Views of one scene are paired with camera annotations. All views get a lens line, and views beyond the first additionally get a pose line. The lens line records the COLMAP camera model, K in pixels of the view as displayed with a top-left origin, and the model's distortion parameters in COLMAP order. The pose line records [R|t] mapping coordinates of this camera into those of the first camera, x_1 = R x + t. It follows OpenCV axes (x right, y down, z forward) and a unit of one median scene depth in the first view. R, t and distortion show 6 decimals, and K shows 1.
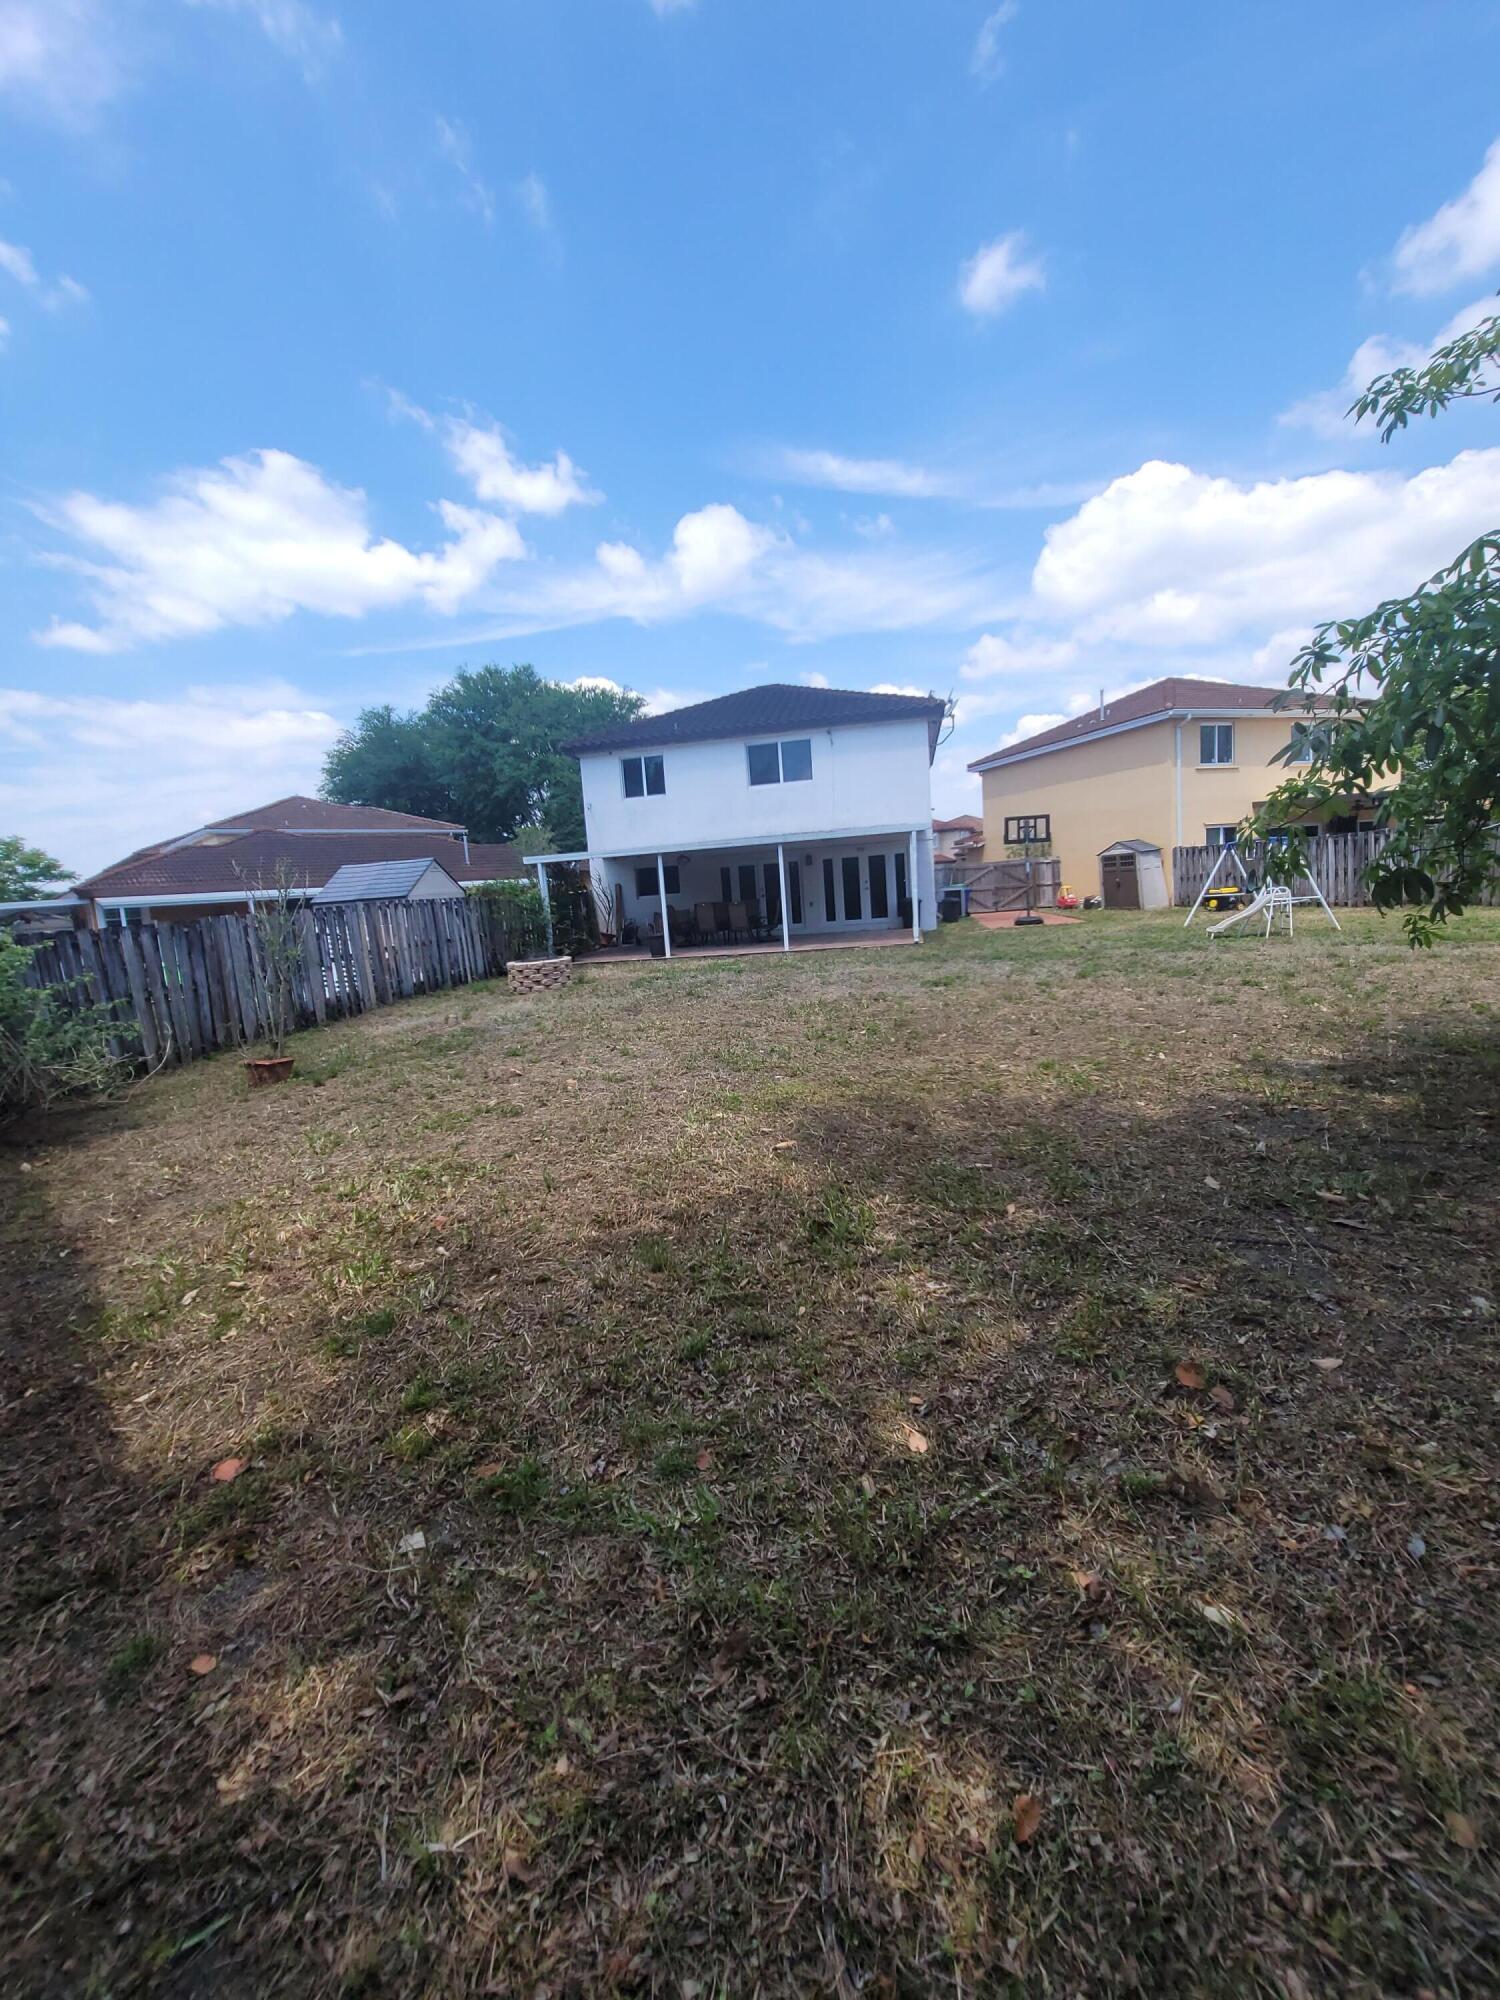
lens RADIAL K [[808.9, 0, 748.7], [0, 808.9, 986.3], [0, 0, 1]] dist [-0.002078, -0.000577]
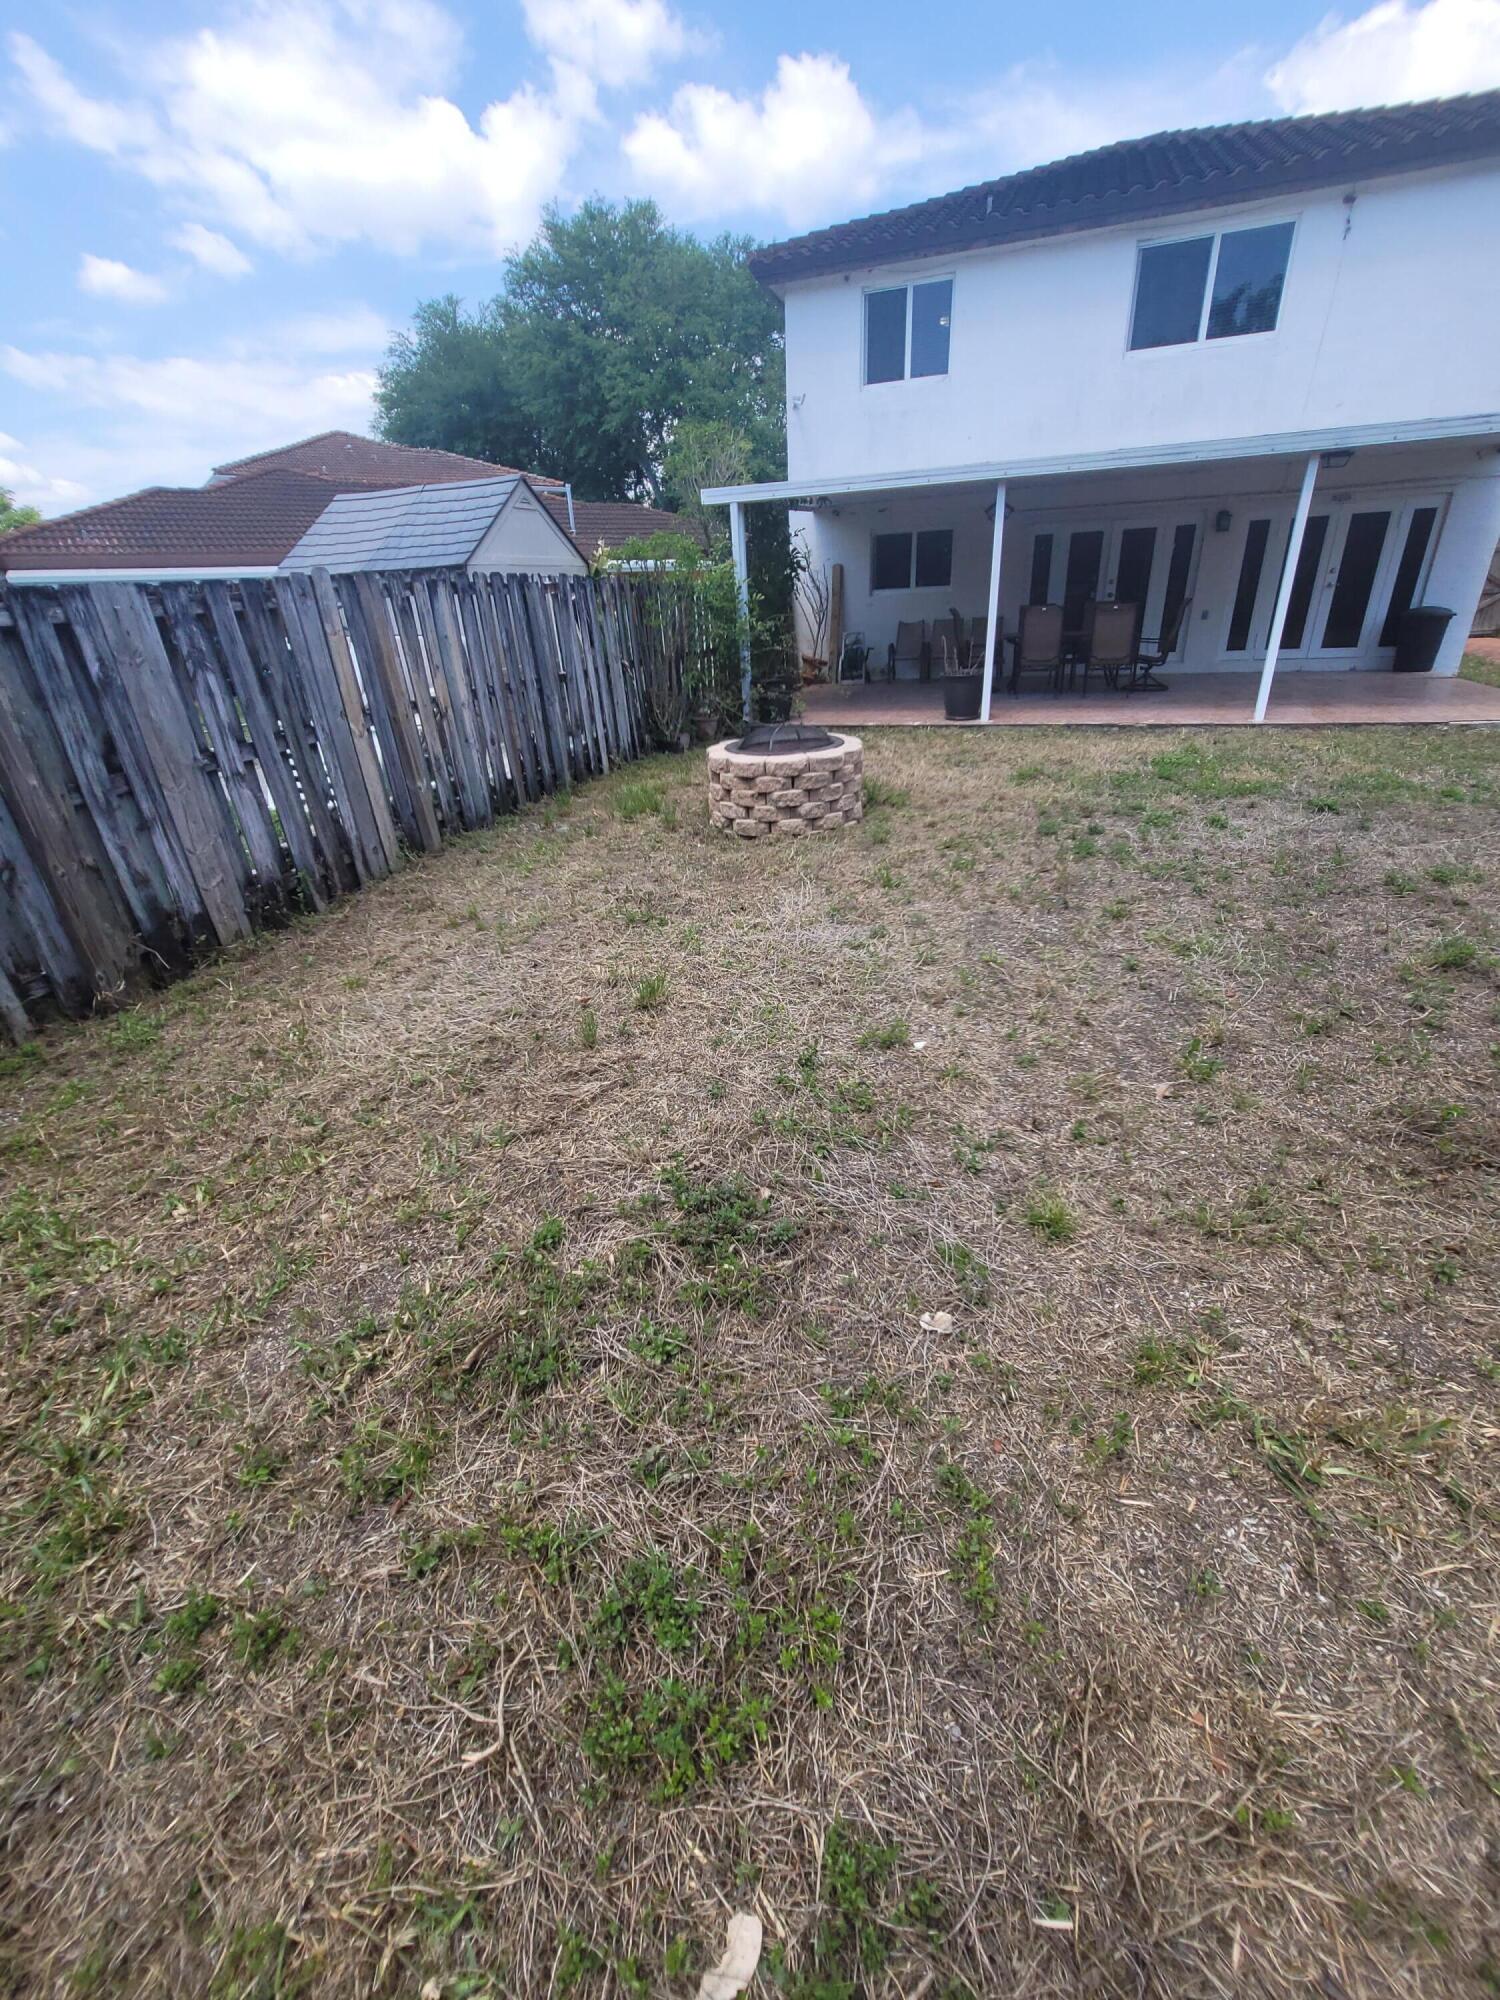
lens RADIAL K [[808.9, 0, 752.0], [0, 808.9, 994.0], [0, 0, 1]] dist [-0.002078, -0.000577]
pose [[0.991760, 0.078434, -0.101293, -0.183671], [-0.040085, 0.940958, 0.336142, -0.041518], [0.121677, -0.329312, 0.936349, 0.473624]]
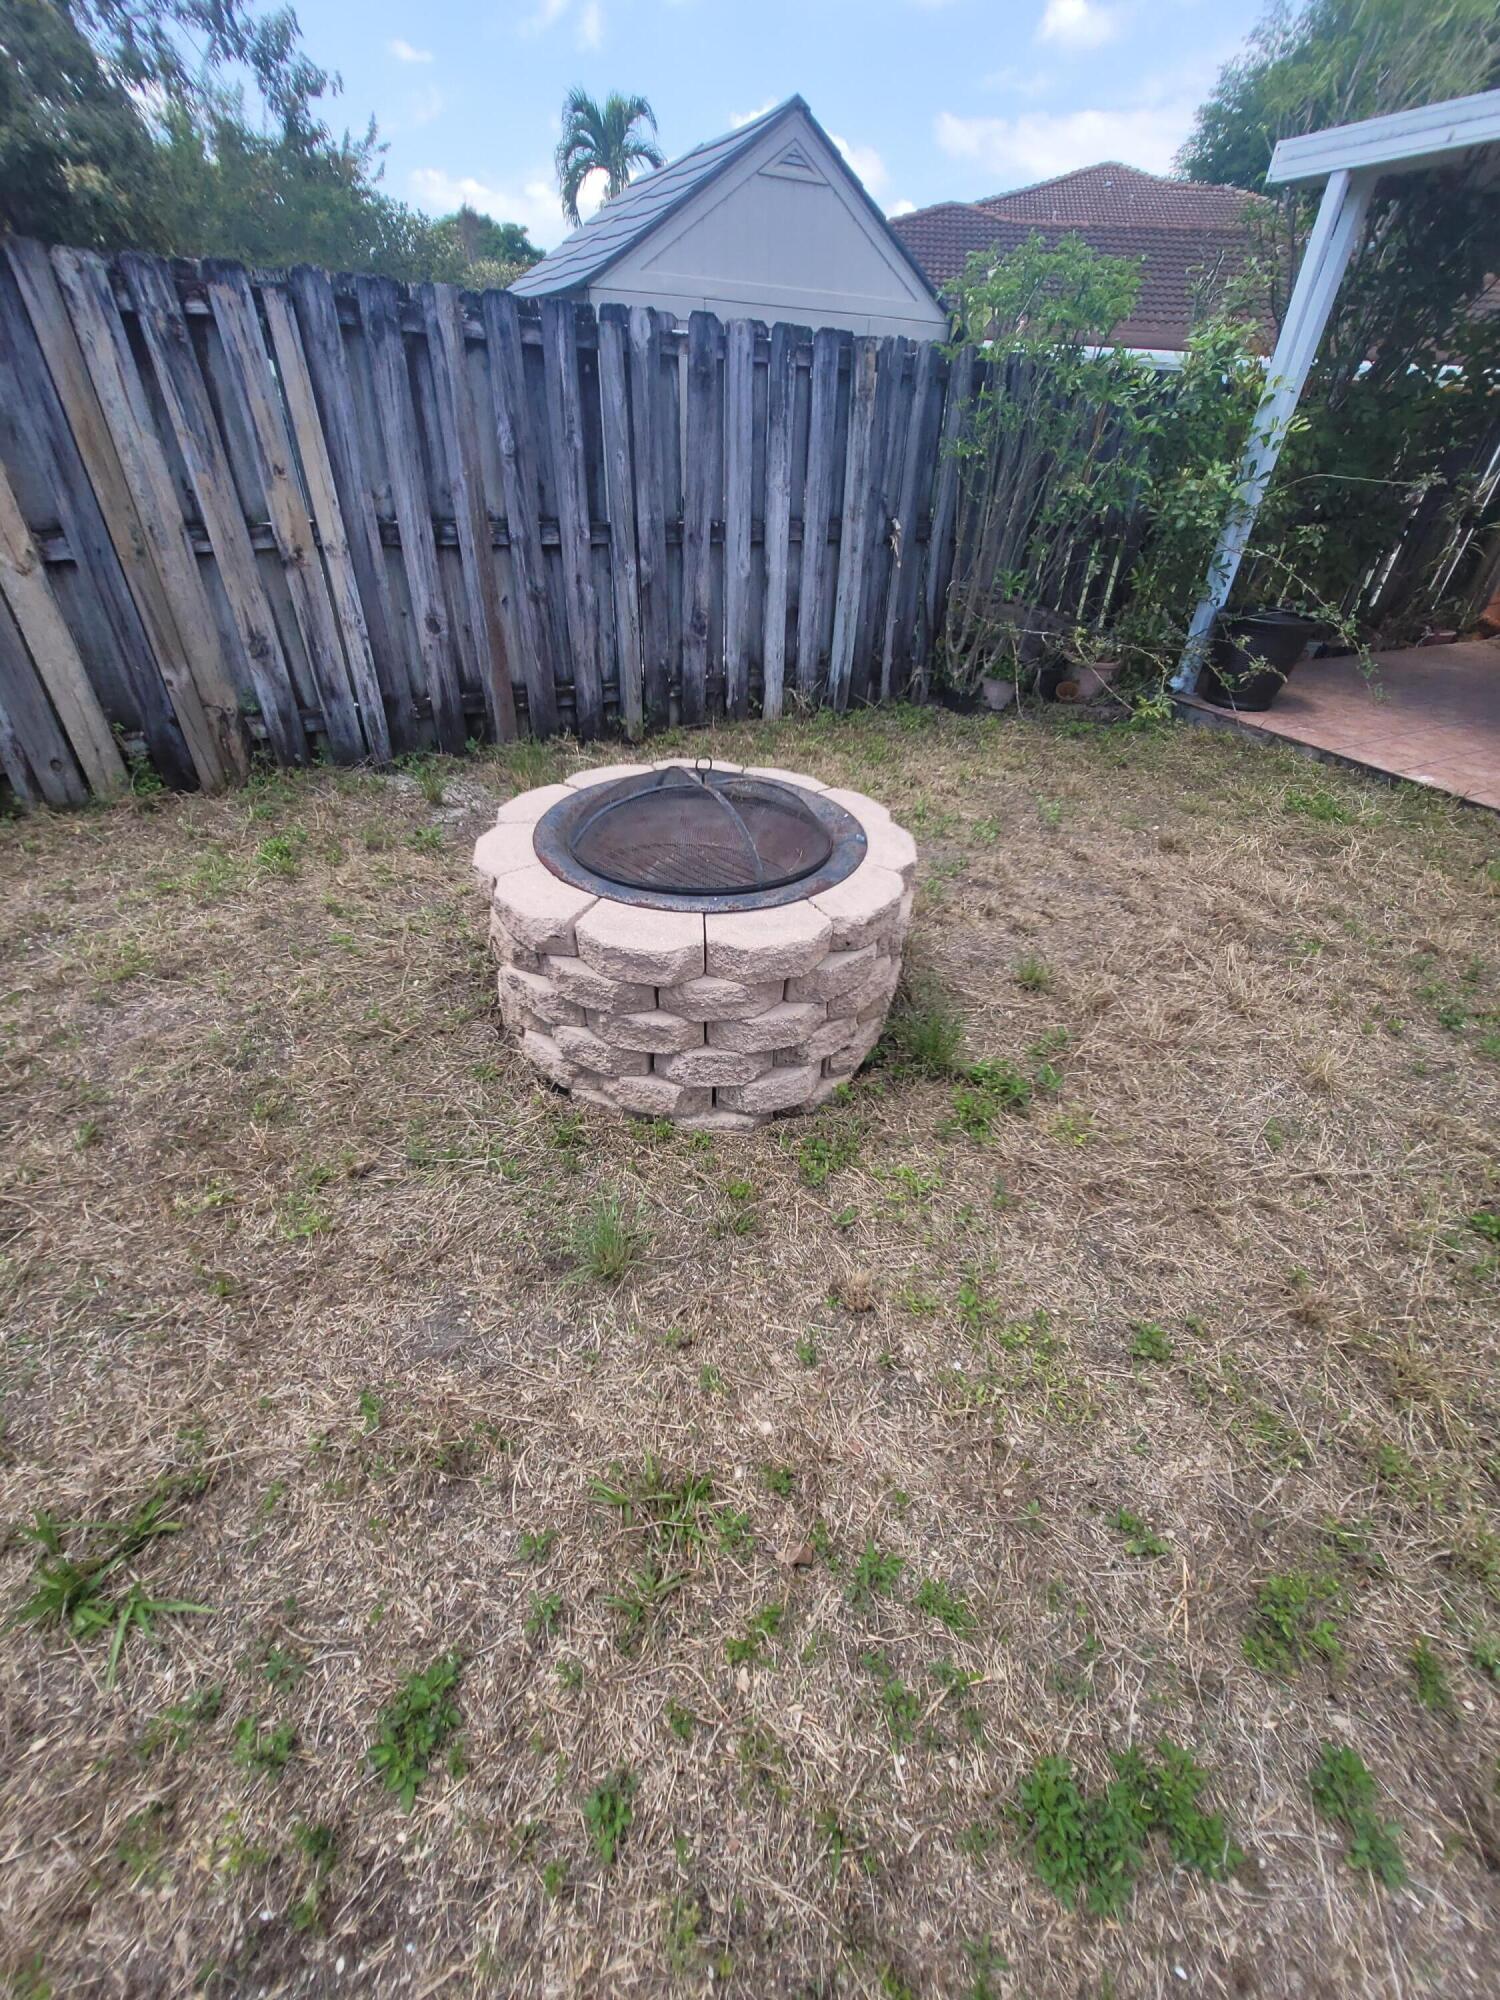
lens RADIAL K [[808.9, 0, 754.0], [0, 808.9, 992.8], [0, 0, 1]] dist [-0.002078, -0.000577]
pose [[0.605158, 0.547003, -0.578421, -0.123545], [-0.186510, 0.803757, 0.564968, -0.077463], [0.773949, -0.234014, 0.588421, 0.748273]]
